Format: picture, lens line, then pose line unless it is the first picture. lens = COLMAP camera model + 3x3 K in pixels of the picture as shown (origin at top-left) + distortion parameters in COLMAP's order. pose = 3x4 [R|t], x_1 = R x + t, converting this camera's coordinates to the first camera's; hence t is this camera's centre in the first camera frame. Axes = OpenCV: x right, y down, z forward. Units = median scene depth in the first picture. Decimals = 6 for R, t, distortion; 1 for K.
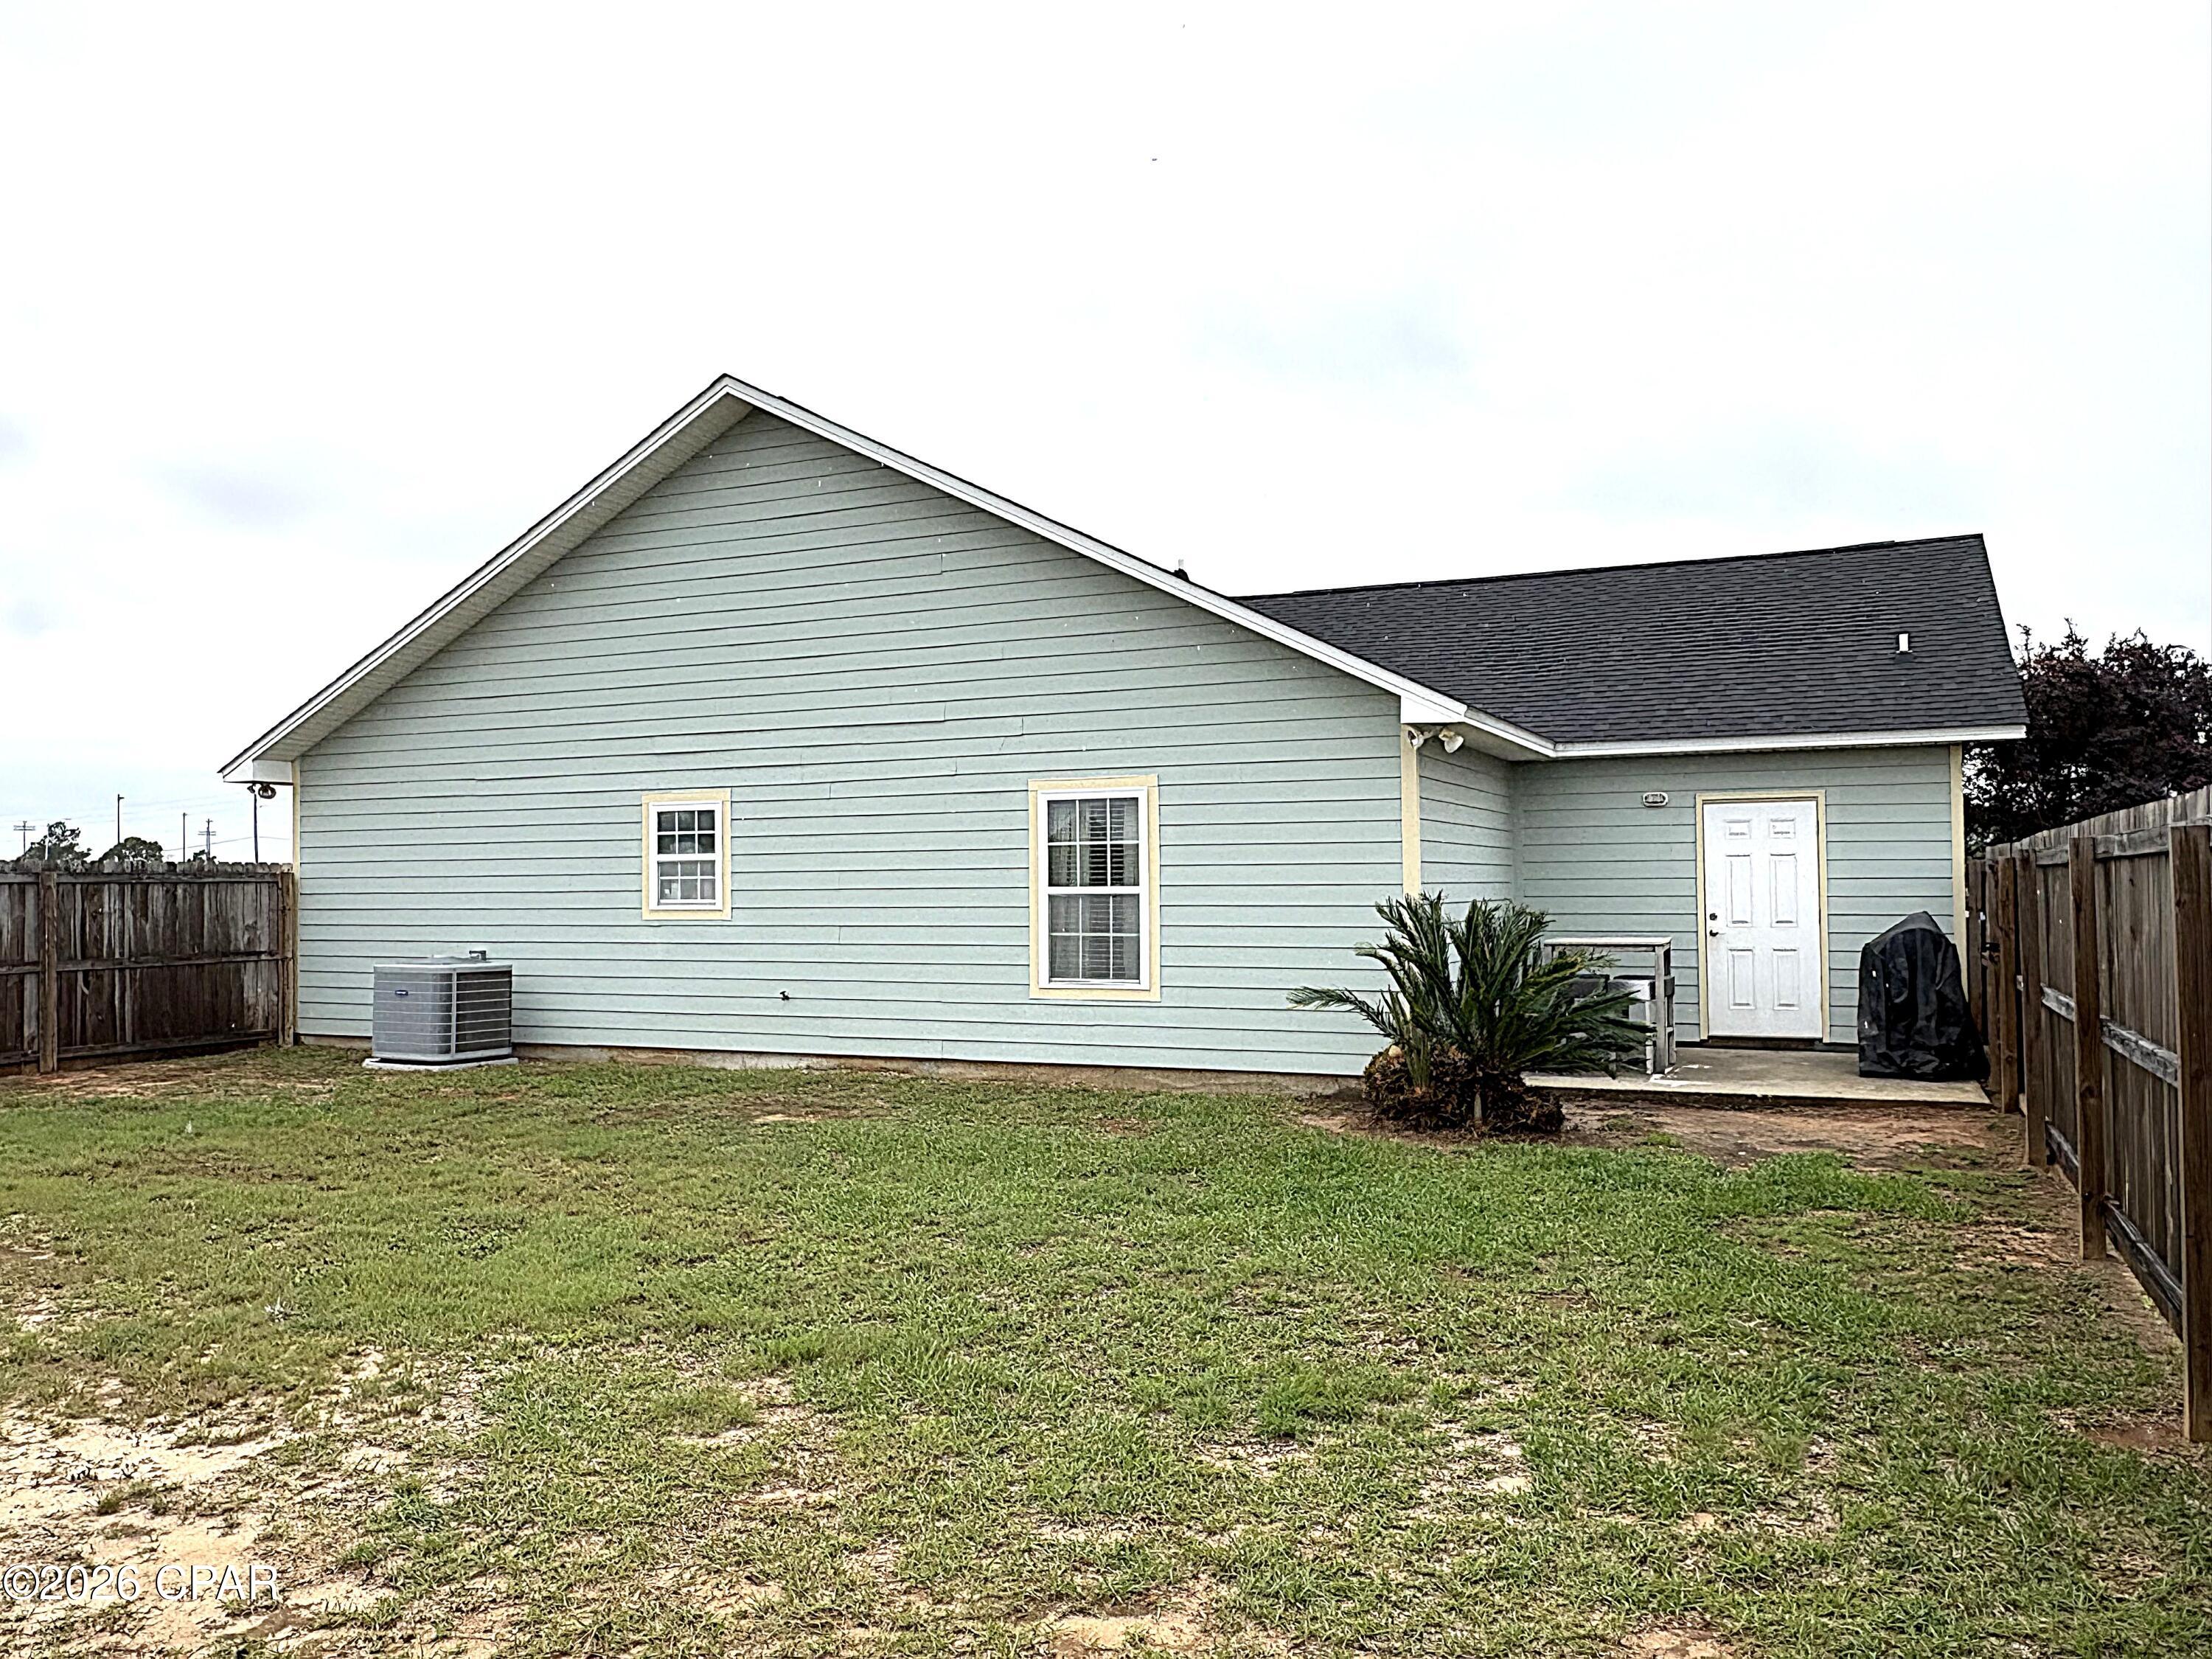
lens RADIAL K [[1653.2, 0, 1106.0], [0, 1653.2, 829.5], [0, 0, 1]] dist [-0.002618, 0.001481]
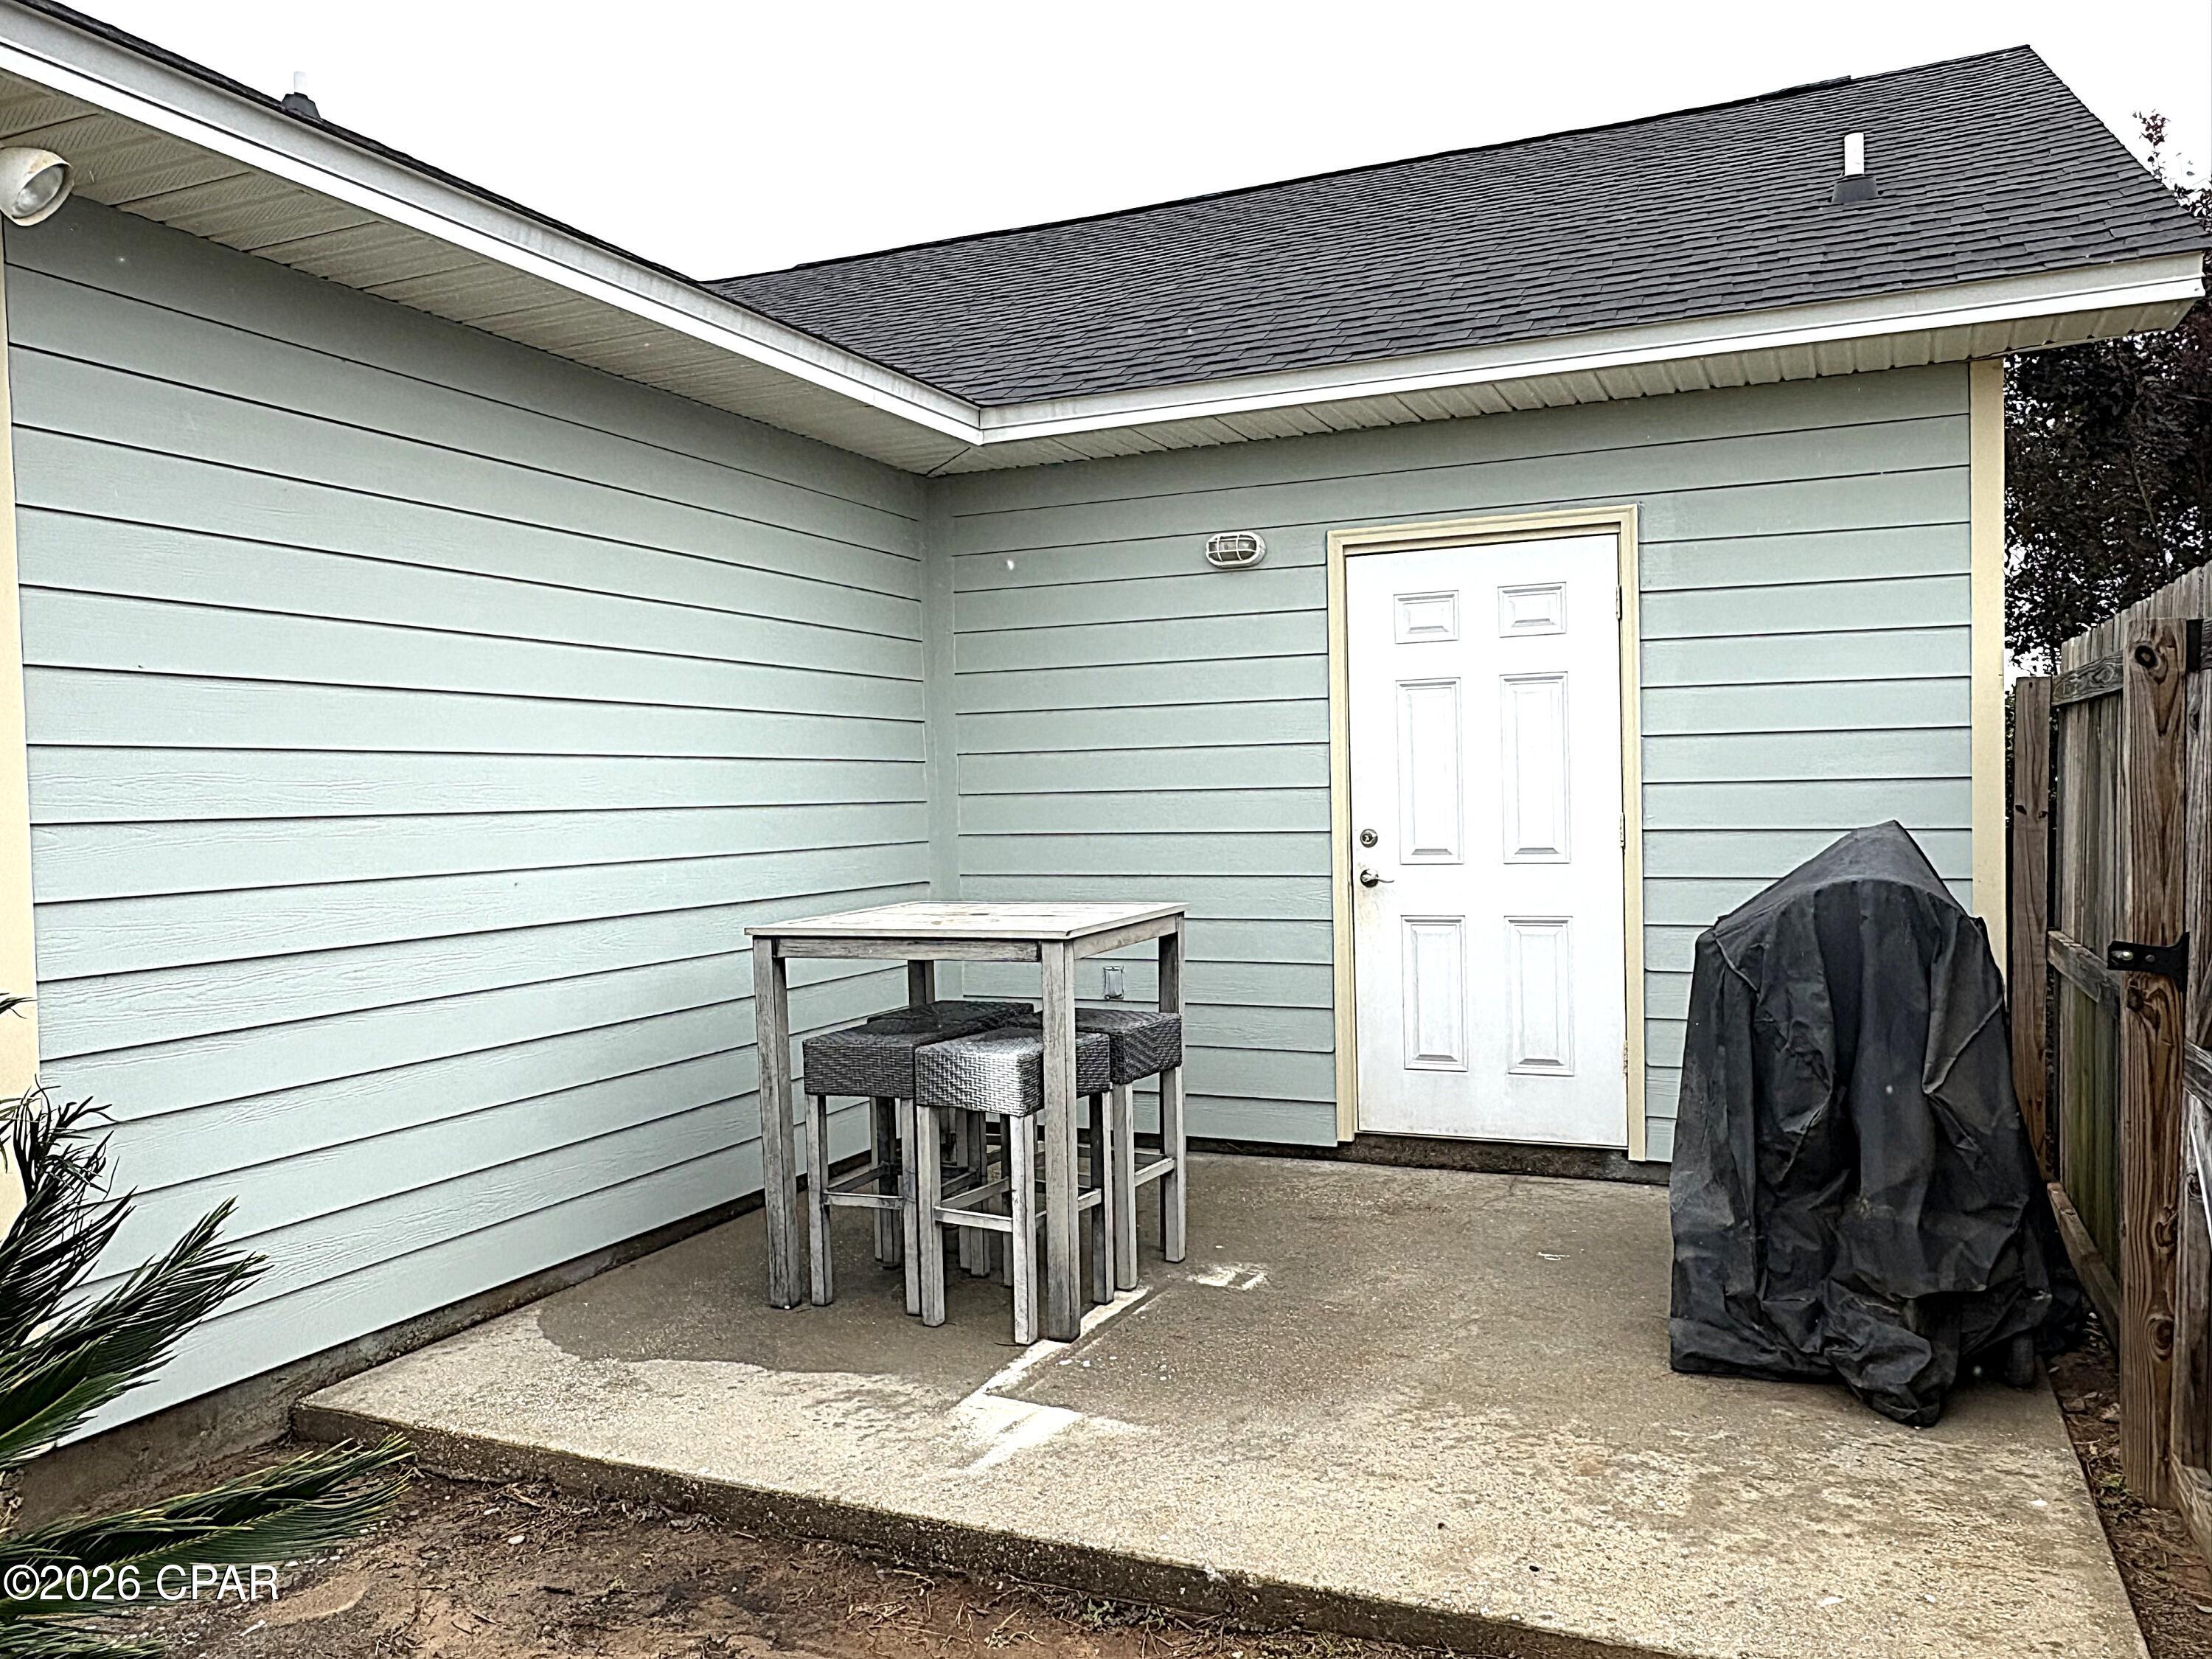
lens RADIAL K [[1653.2, 0, 1106.0], [0, 1653.2, 829.5], [0, 0, 1]] dist [-0.002618, 0.001481]
pose [[0.999879, -0.013033, 0.008505, 0.309435], [0.012523, 0.998270, 0.057442, 0.027673], [-0.009239, -0.057328, 0.998313, 0.619376]]
